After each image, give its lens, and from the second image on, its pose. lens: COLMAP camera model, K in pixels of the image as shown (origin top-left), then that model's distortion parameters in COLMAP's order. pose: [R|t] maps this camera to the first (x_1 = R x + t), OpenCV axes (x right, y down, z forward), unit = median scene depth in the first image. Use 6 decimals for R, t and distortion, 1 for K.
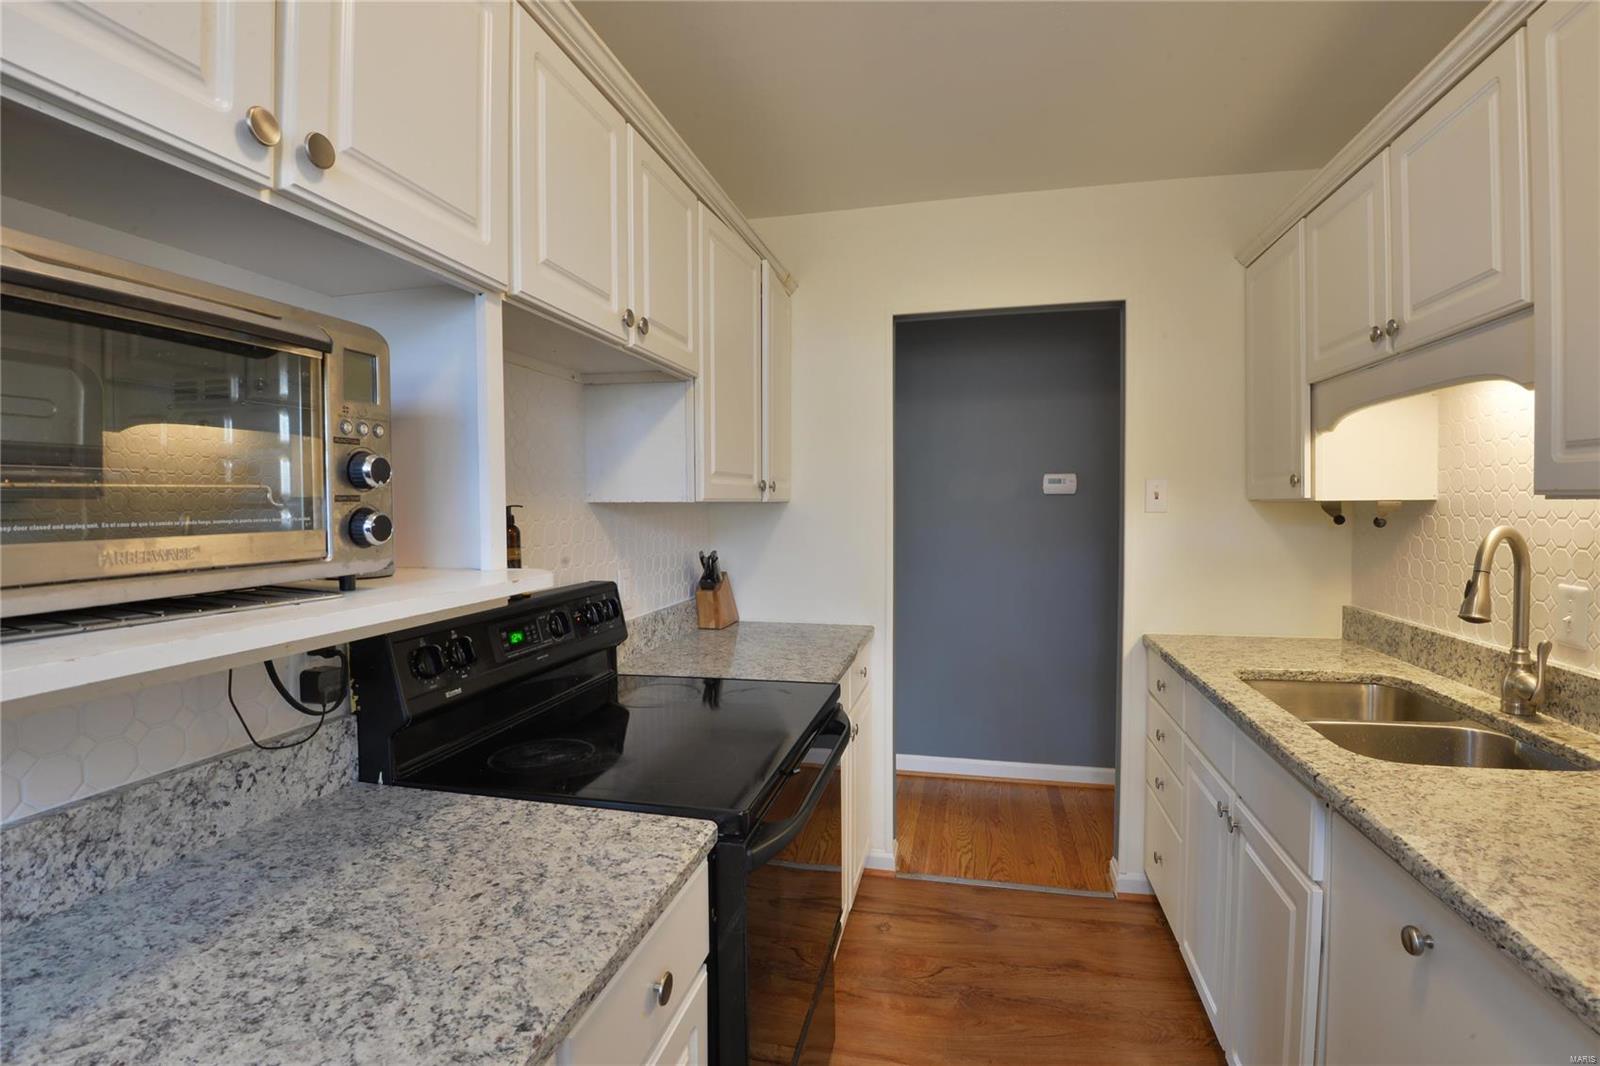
lens RADIAL K [[744.9, 0, 788.7], [0, 744.9, 524.5], [0, 0, 1]] dist [-0.003983, -0.026407]
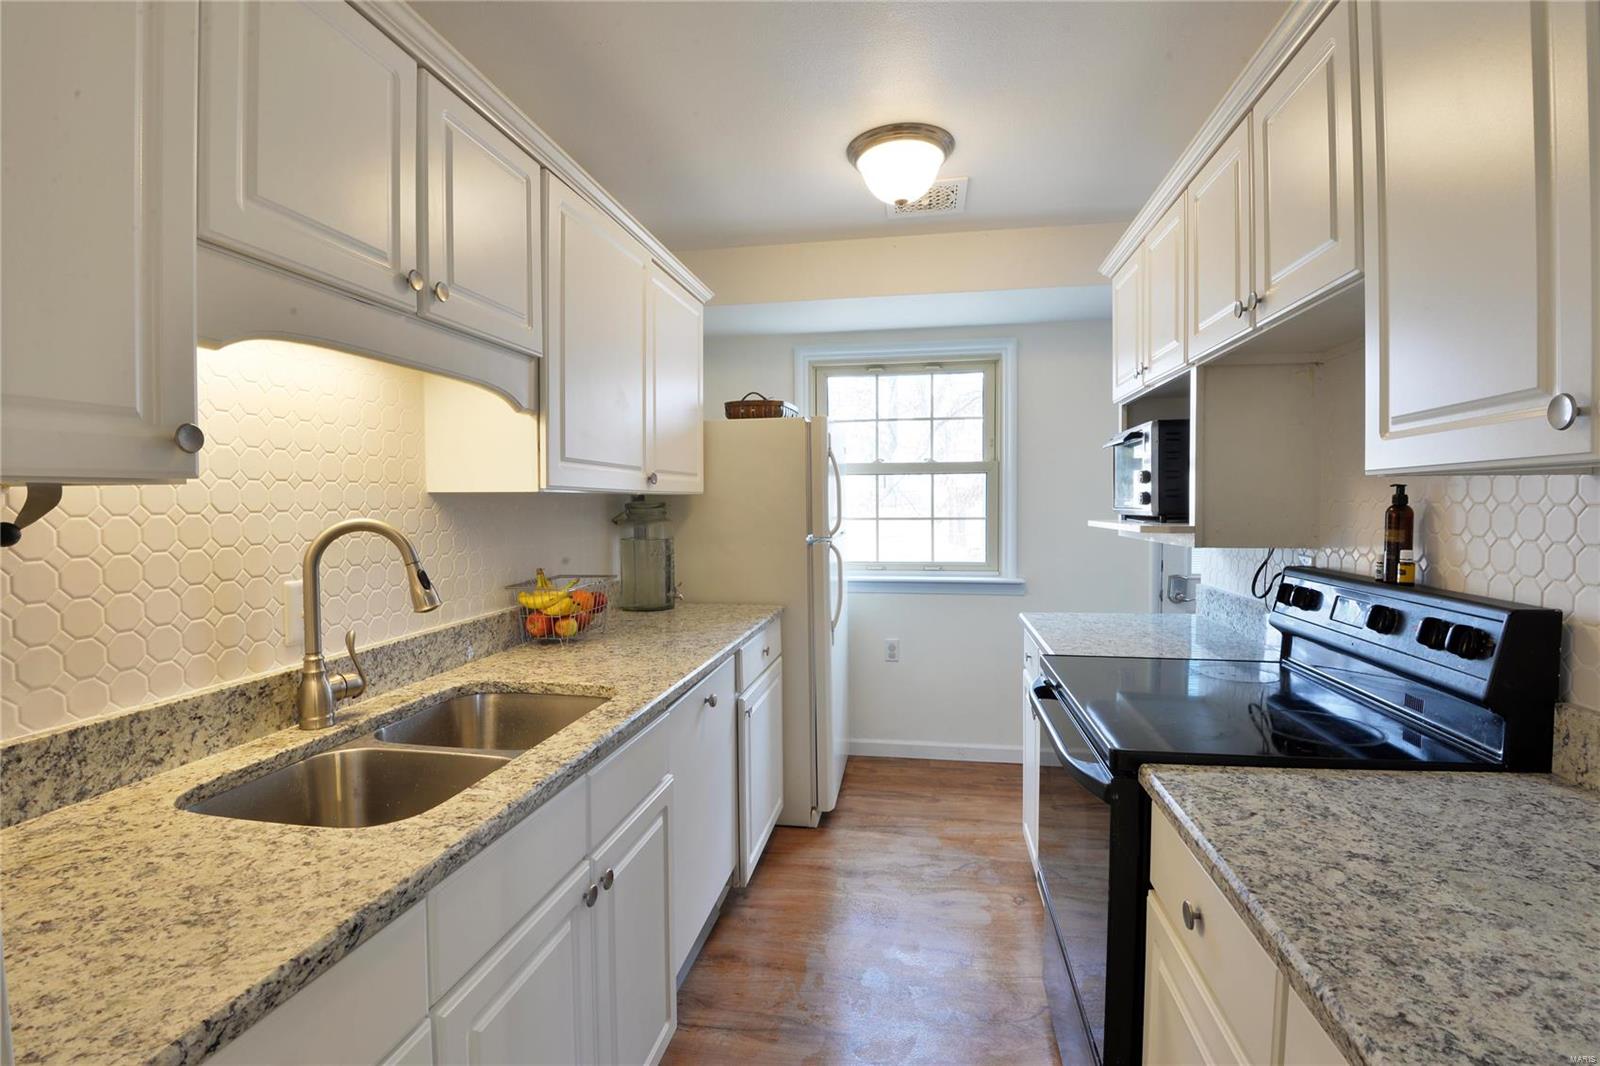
lens RADIAL K [[733.6, 0, 798.5], [0, 733.6, 509.0], [0, 0, 1]] dist [-0.001662, -0.014476]
pose [[-0.997267, 0.011182, -0.073025, 0.432881], [0.008221, 0.999137, 0.040713, -0.040349], [0.073417, 0.040001, -0.996499, 1.791801]]
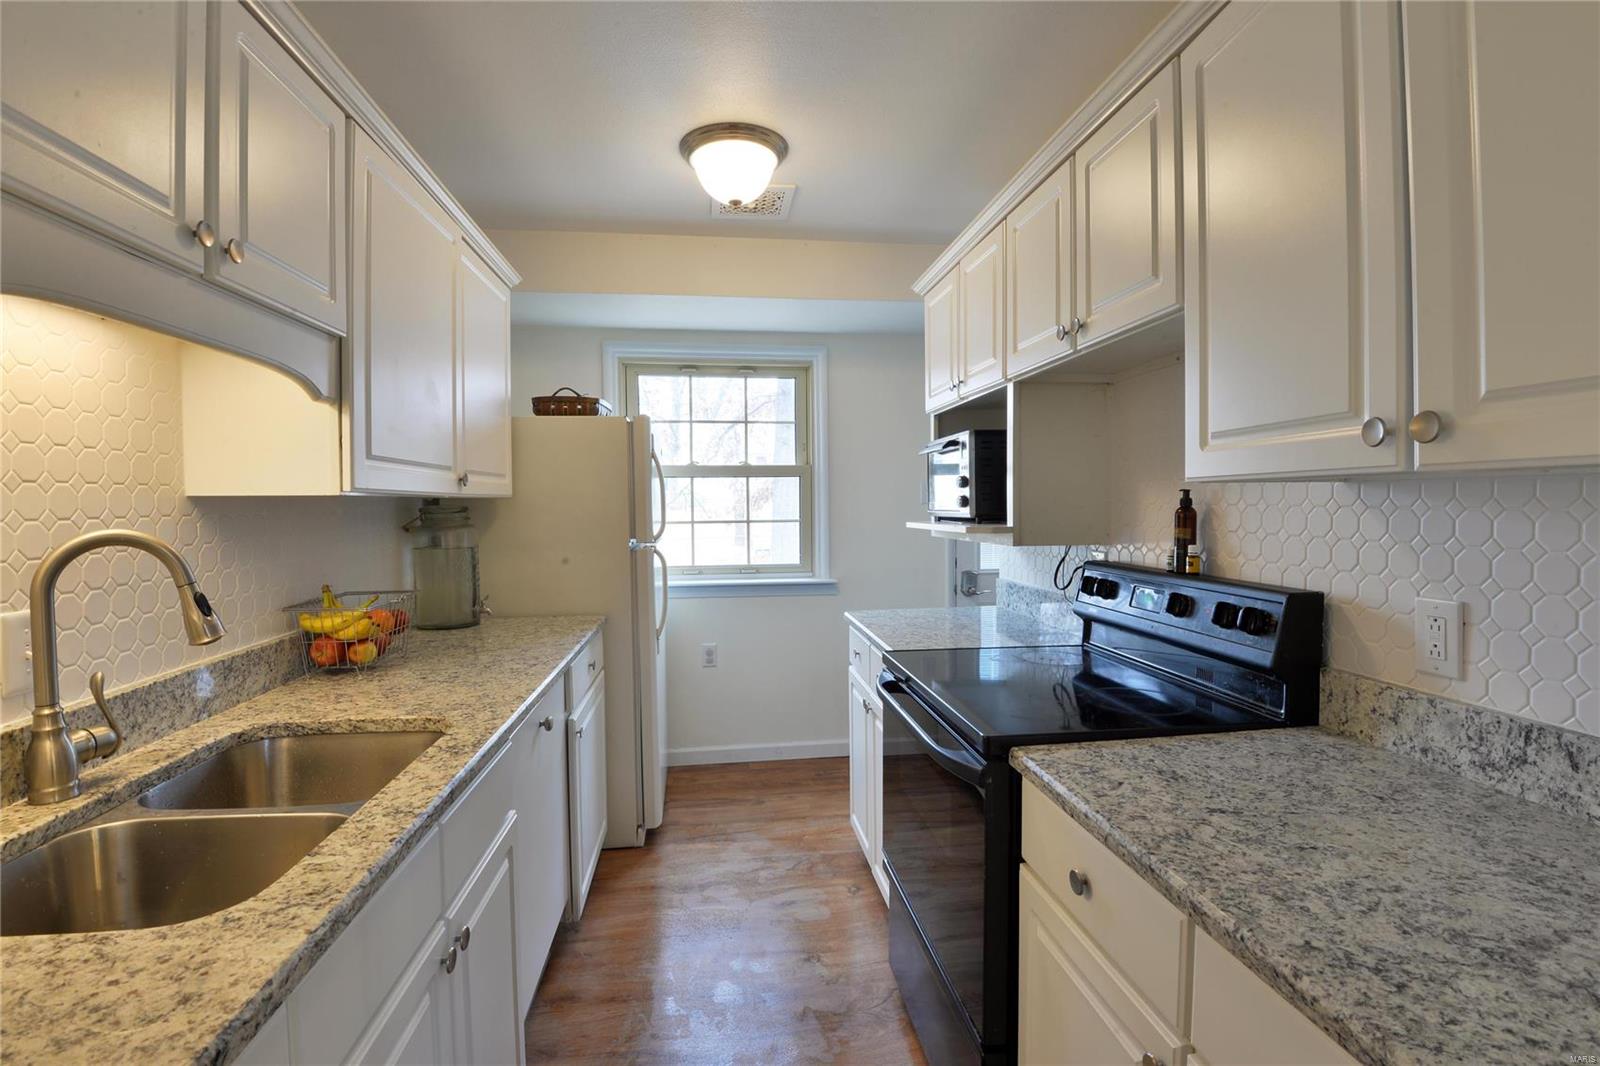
lens RADIAL K [[738.0, 0, 799.7], [0, 738.0, 509.0], [0, 0, 1]] dist [0.002400, -0.023419]
pose [[-0.932948, 0.015821, -0.359664, 0.532855], [0.001904, 0.999237, 0.039016, -0.042593], [0.360006, 0.035715, -0.932266, 1.751241]]
